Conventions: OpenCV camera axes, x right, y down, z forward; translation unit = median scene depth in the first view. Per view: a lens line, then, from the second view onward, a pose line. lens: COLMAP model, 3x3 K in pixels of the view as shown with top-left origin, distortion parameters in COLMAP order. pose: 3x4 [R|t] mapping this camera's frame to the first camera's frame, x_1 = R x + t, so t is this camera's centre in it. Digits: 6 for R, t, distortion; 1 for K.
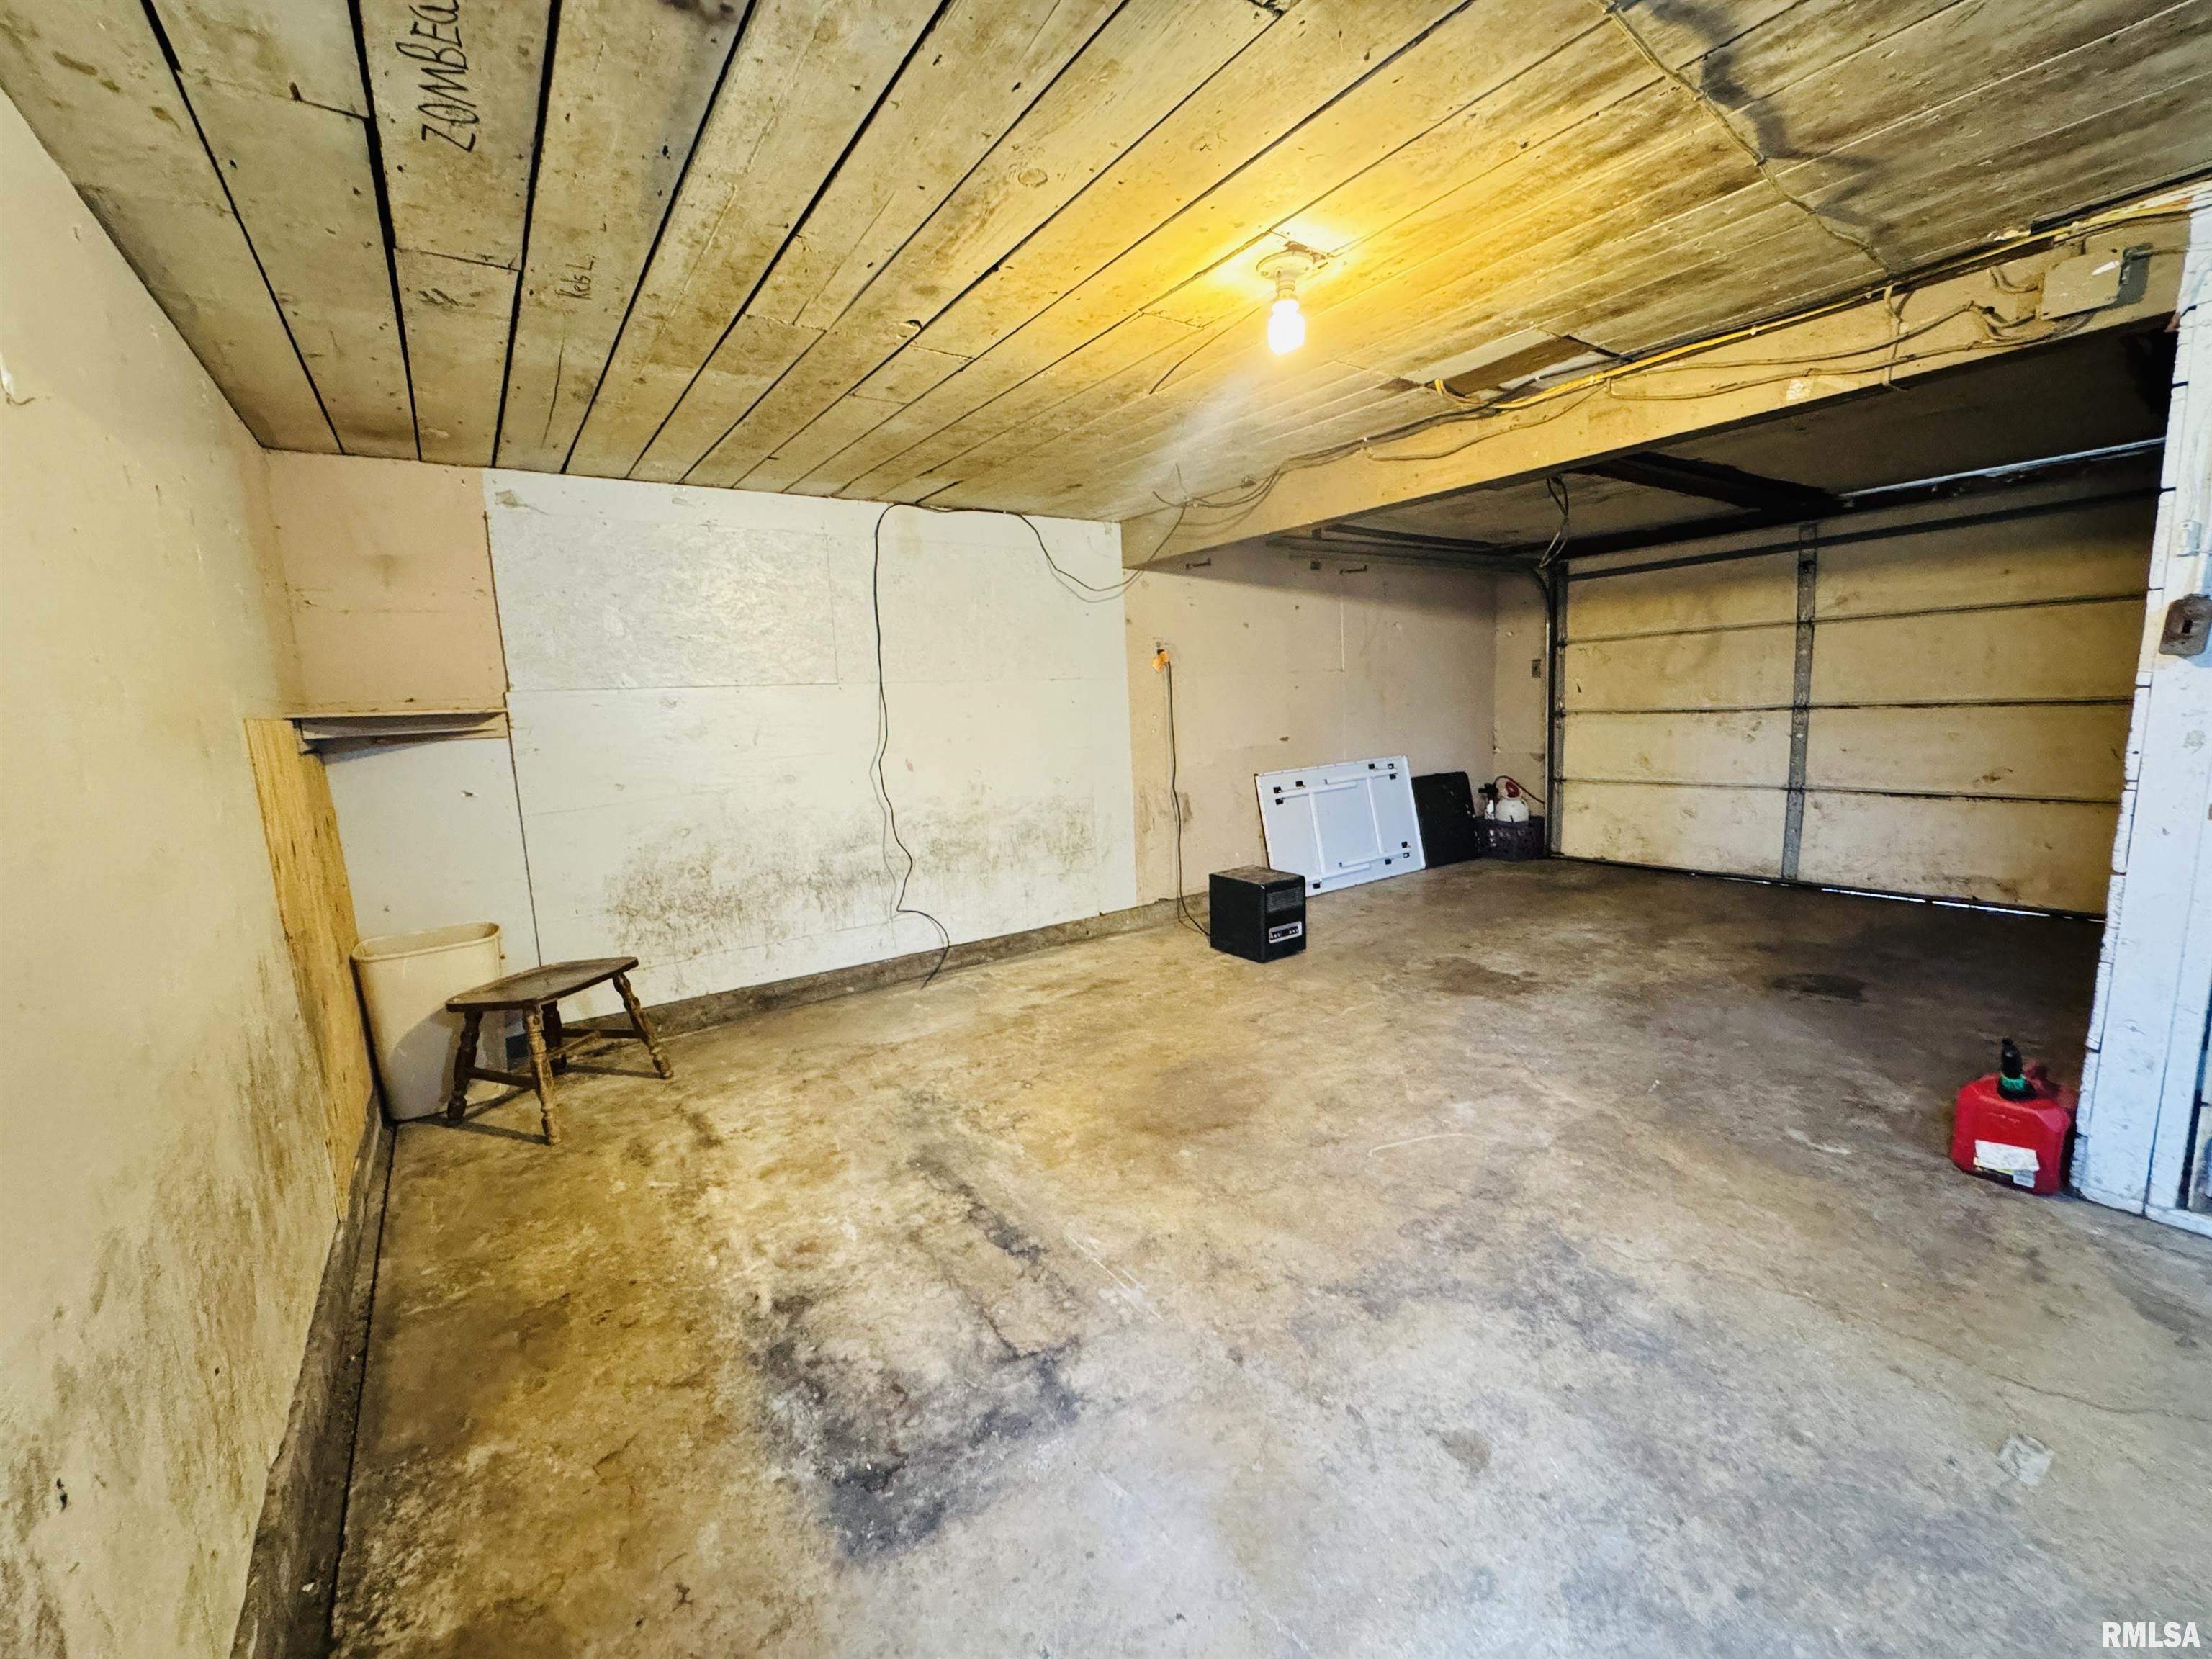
lens RADIAL K [[879.8, 0, 1105.8], [0, 879.8, 830.3], [0, 0, 1]] dist [-0.005061, 0.001225]
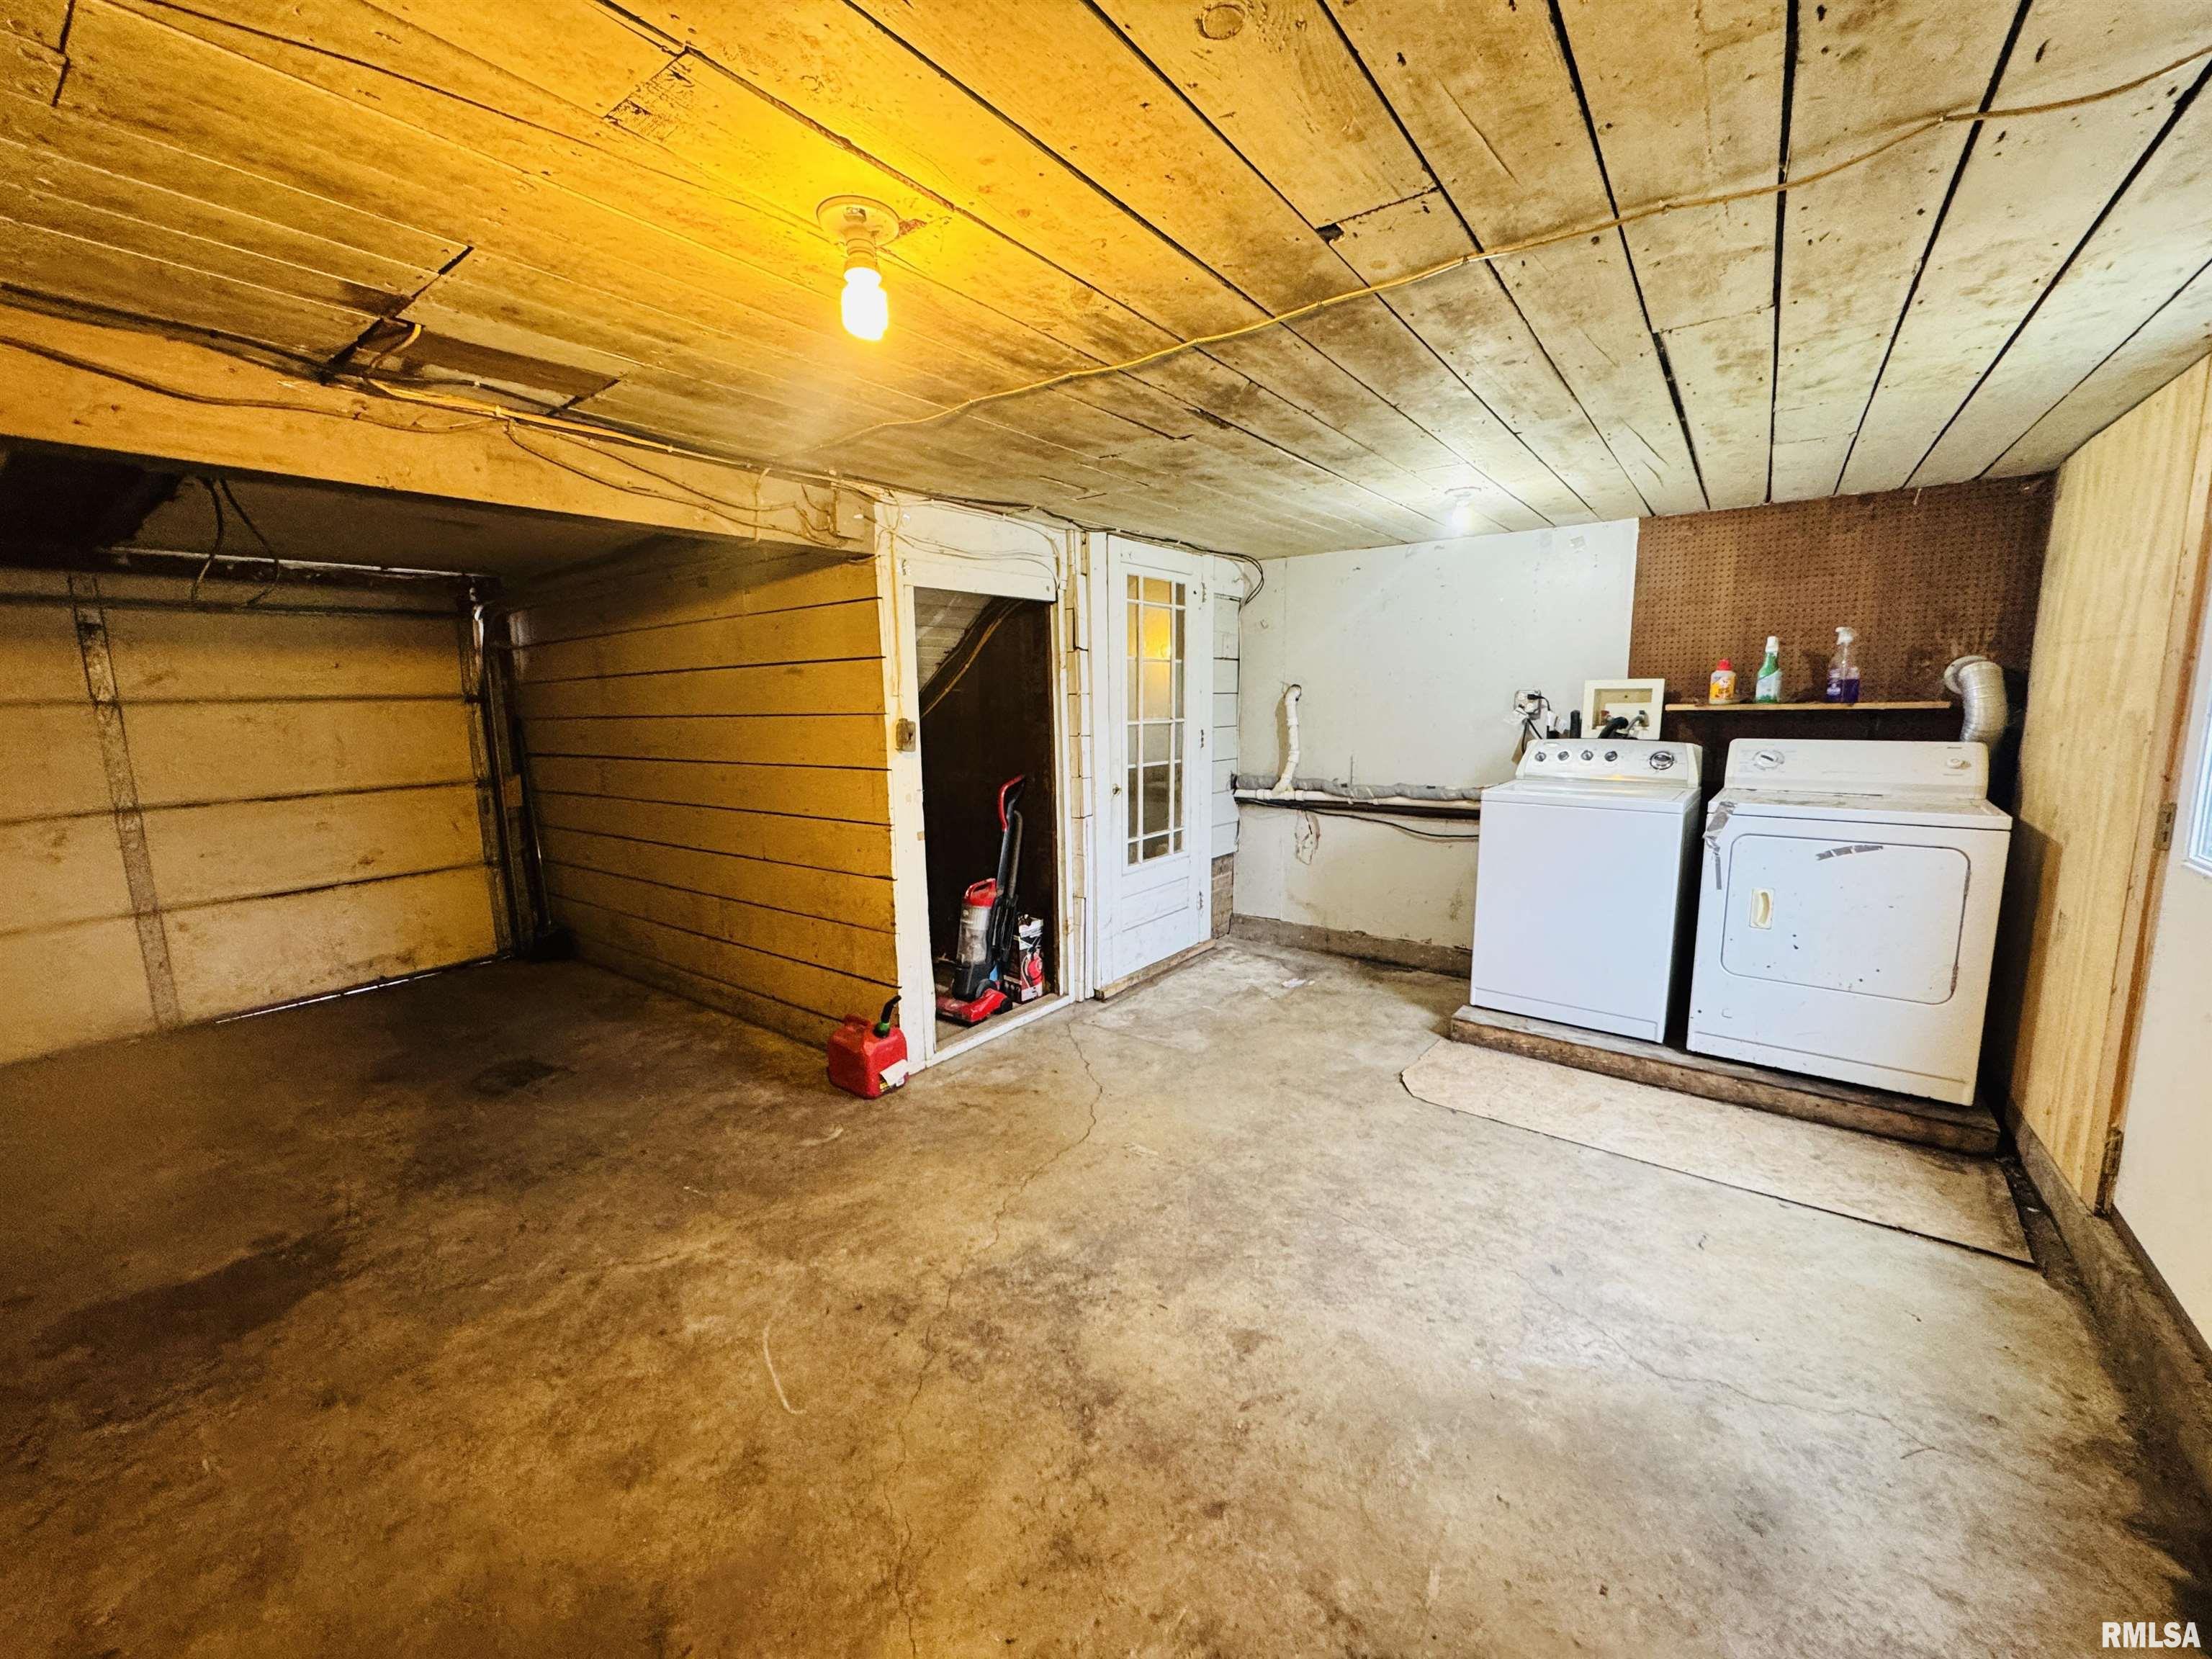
lens RADIAL K [[879.8, 0, 1105.3], [0, 879.8, 830.3], [0, 0, 1]] dist [-0.005061, 0.001225]
pose [[-0.306576, -0.091366, 0.947451, -0.393208], [0.177726, 0.972383, 0.151279, -0.160691], [-0.935107, 0.214765, -0.281871, 0.766789]]
